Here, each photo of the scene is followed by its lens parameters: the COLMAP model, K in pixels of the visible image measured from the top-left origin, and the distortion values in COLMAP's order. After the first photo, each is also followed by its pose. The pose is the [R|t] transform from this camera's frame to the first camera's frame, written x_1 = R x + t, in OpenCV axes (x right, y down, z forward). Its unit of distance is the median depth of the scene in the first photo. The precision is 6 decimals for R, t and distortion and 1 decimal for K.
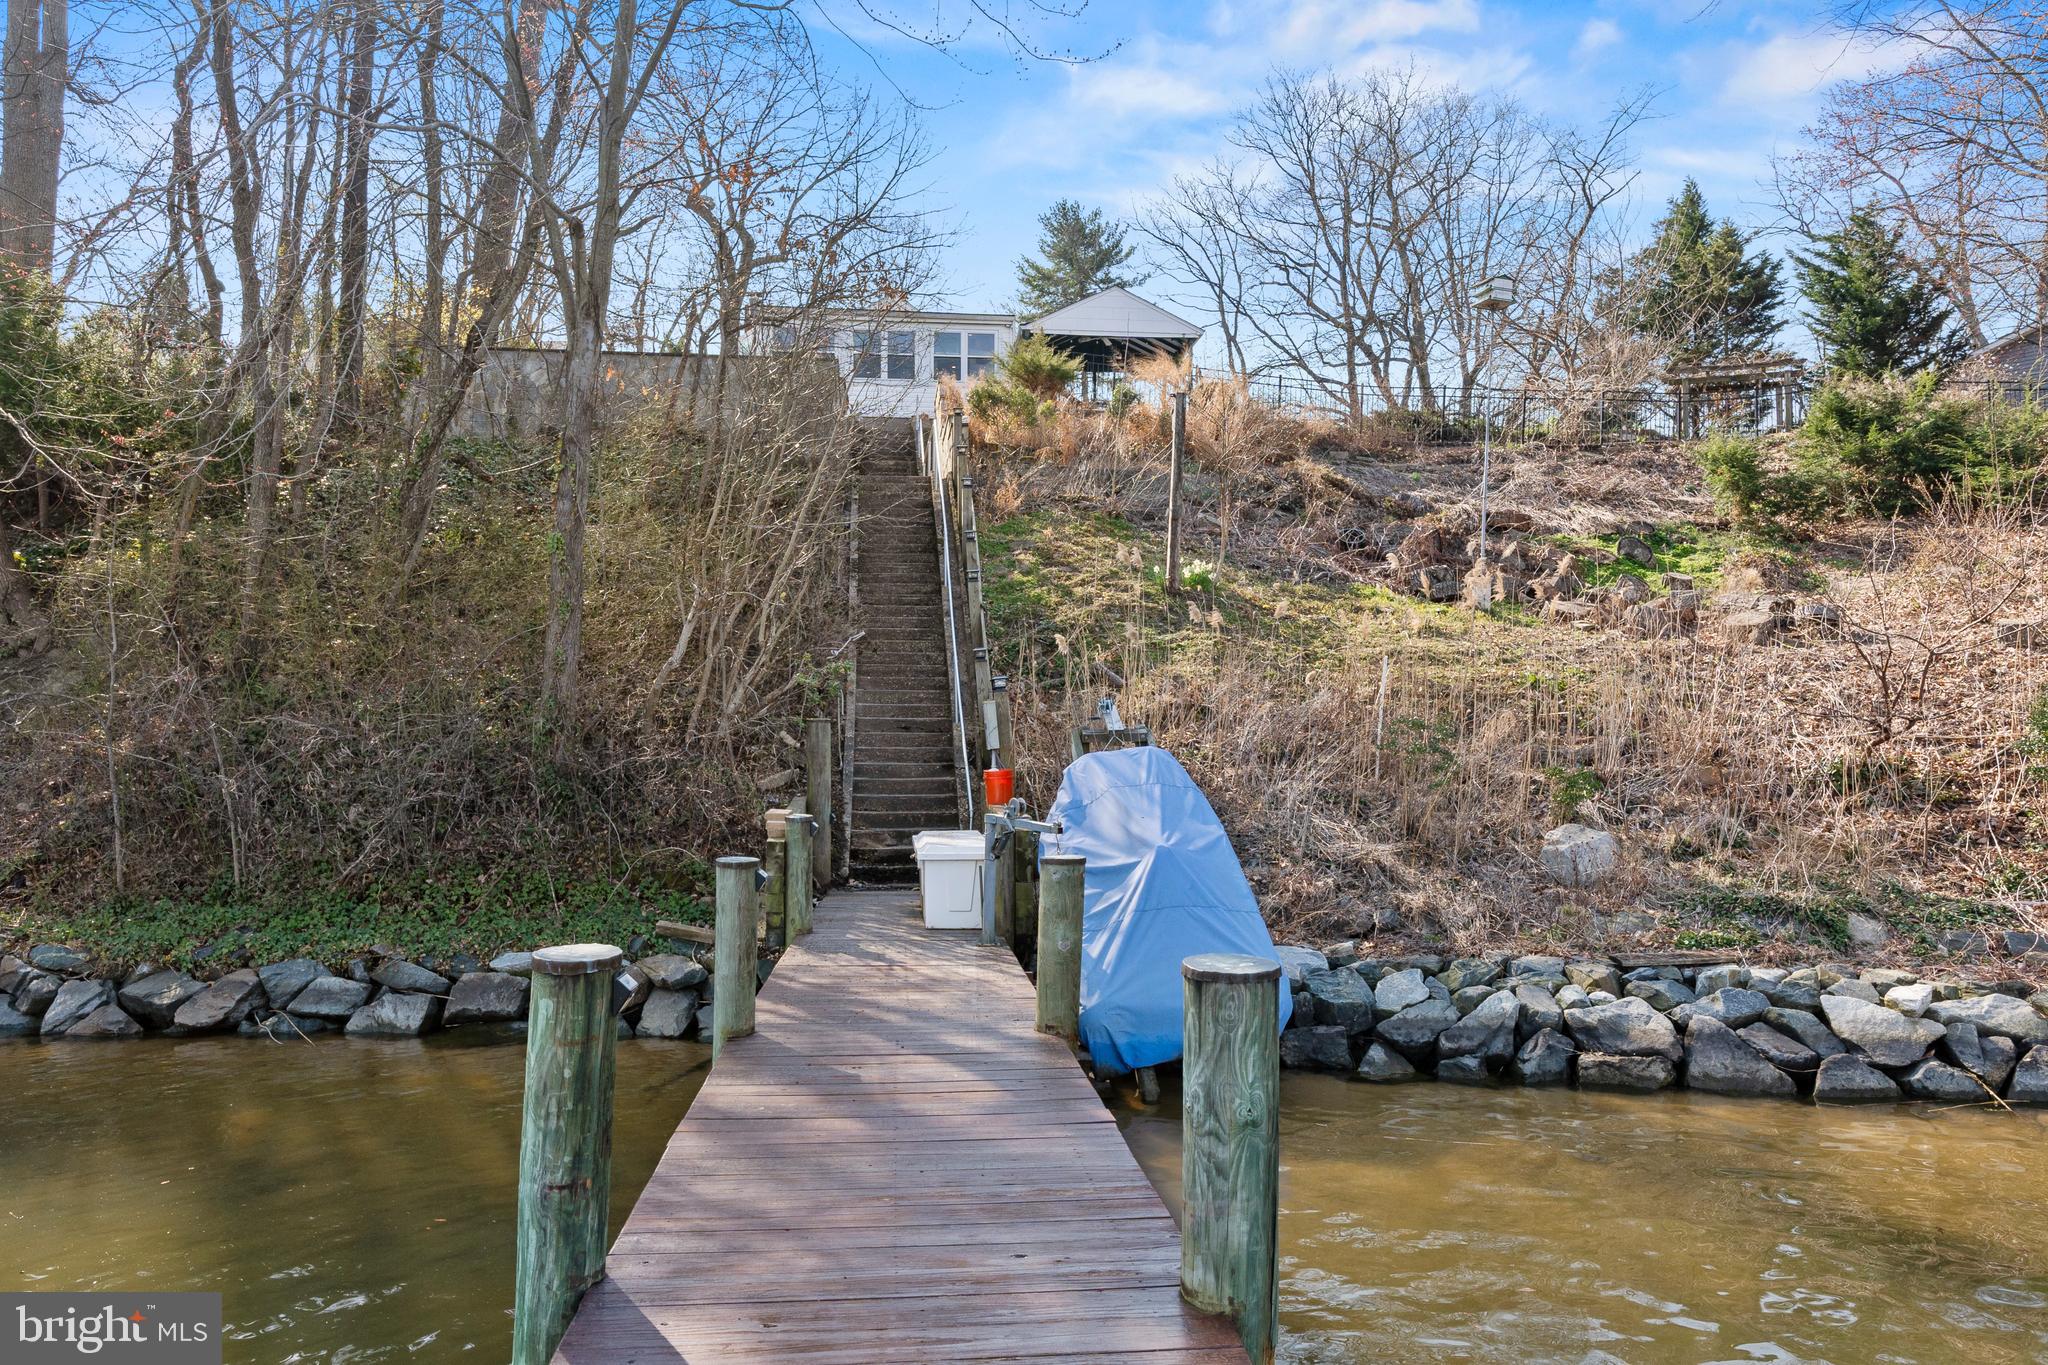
lens RADIAL K [[1350.4, 0, 1011.4], [0, 1350.4, 694.3], [0, 0, 1]] dist [-0.008461, 0.003833]
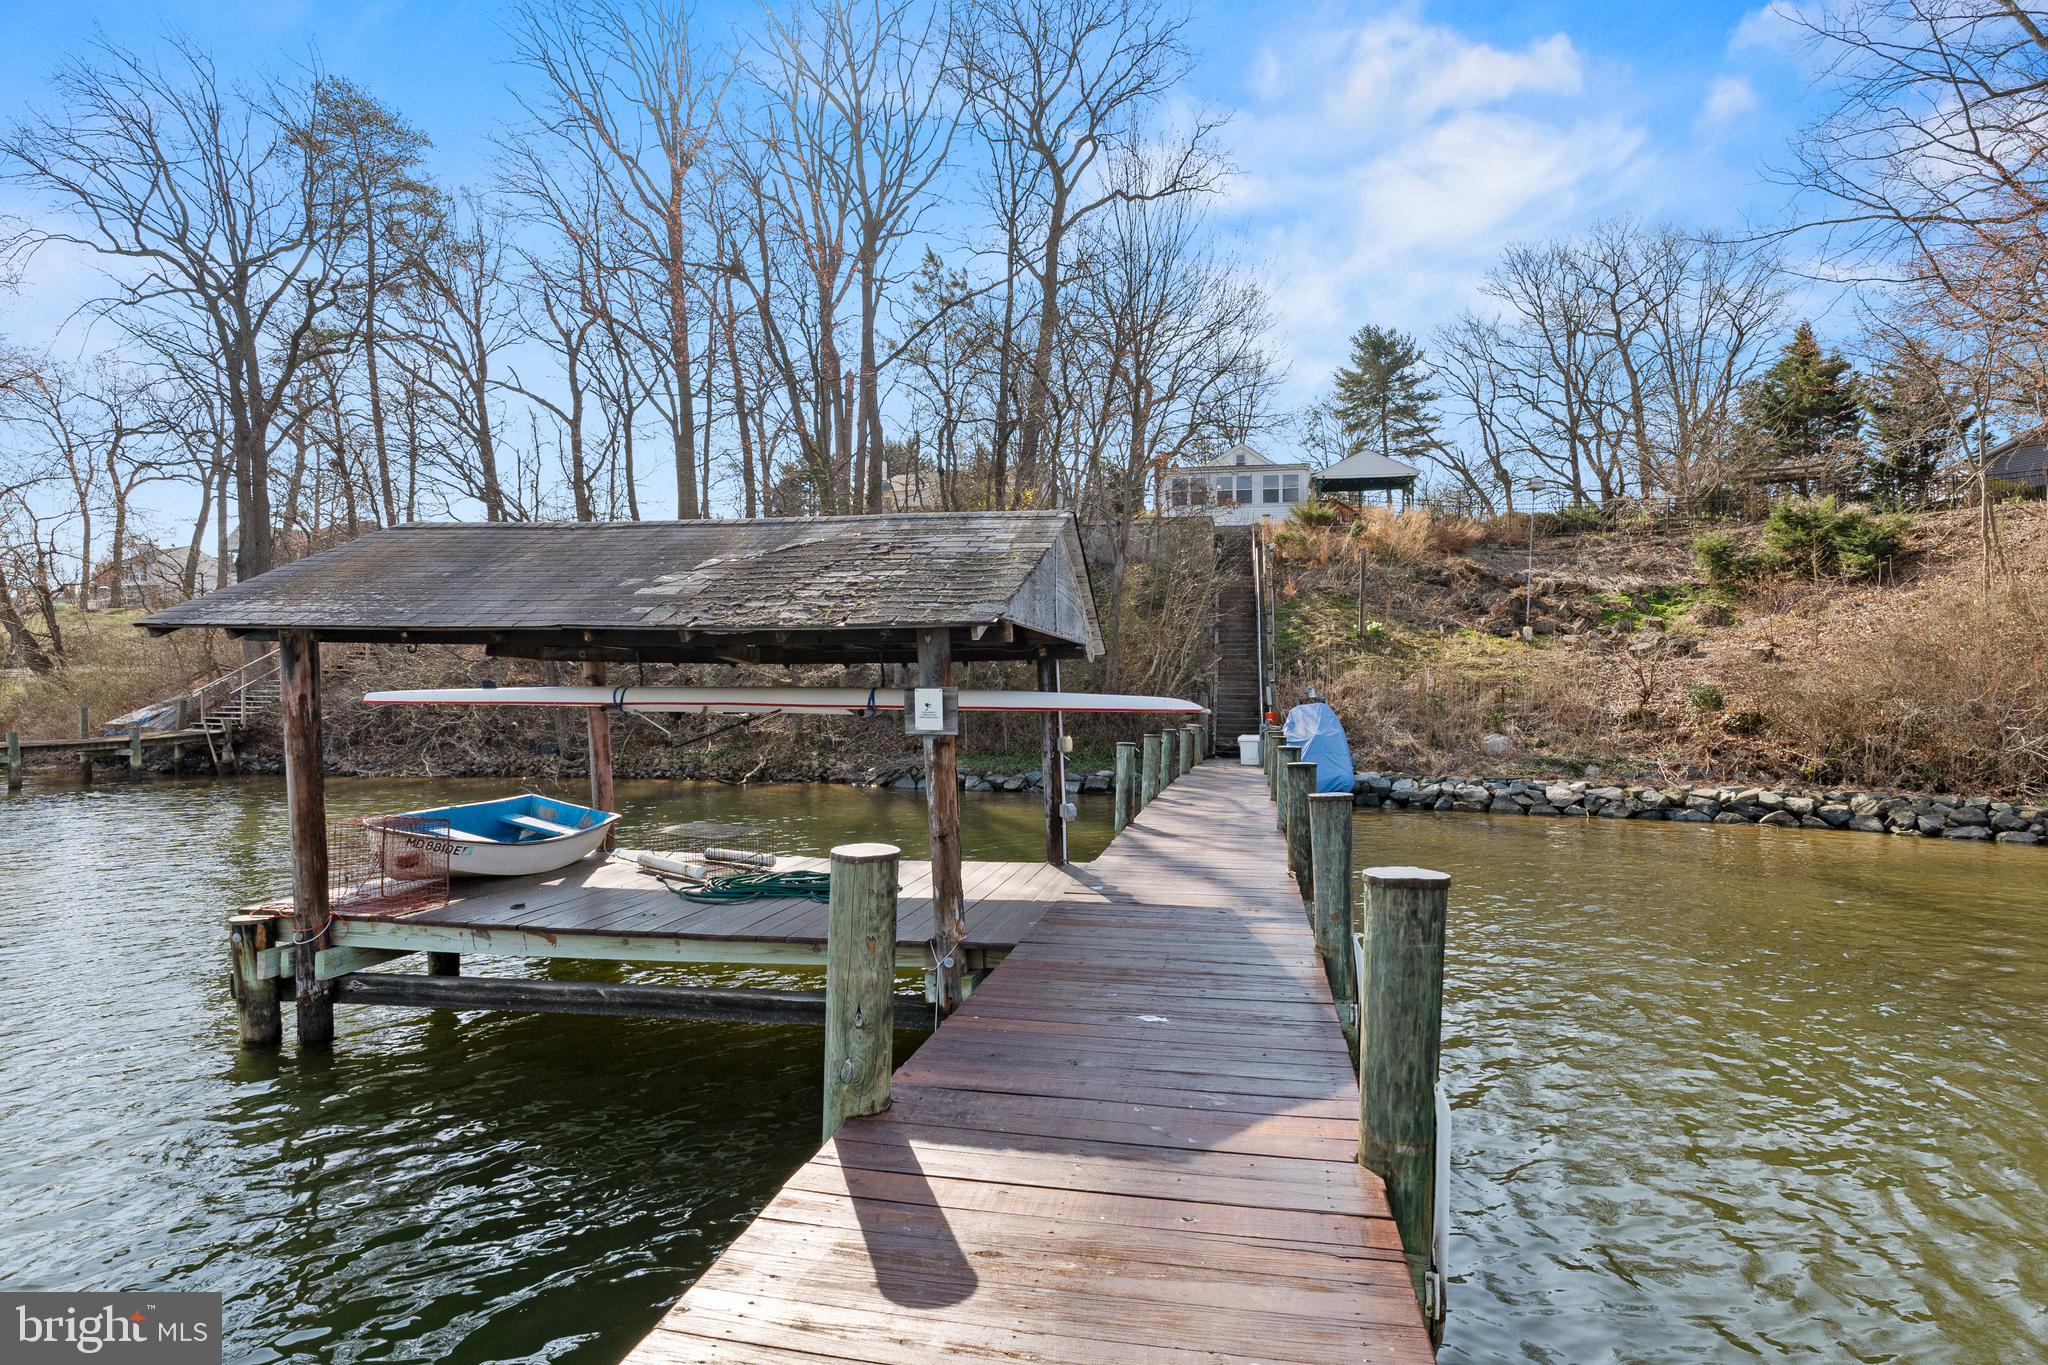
lens RADIAL K [[1049.3, 0, 1013.5], [0, 1049.3, 698.3], [0, 0, 1]] dist [-0.010604, -0.000008]
pose [[0.952835, 0.001119, -0.303486, 0.080473], [0.005330, 0.999777, 0.020419, -0.010358], [0.303441, -0.021074, 0.952617, -0.684228]]
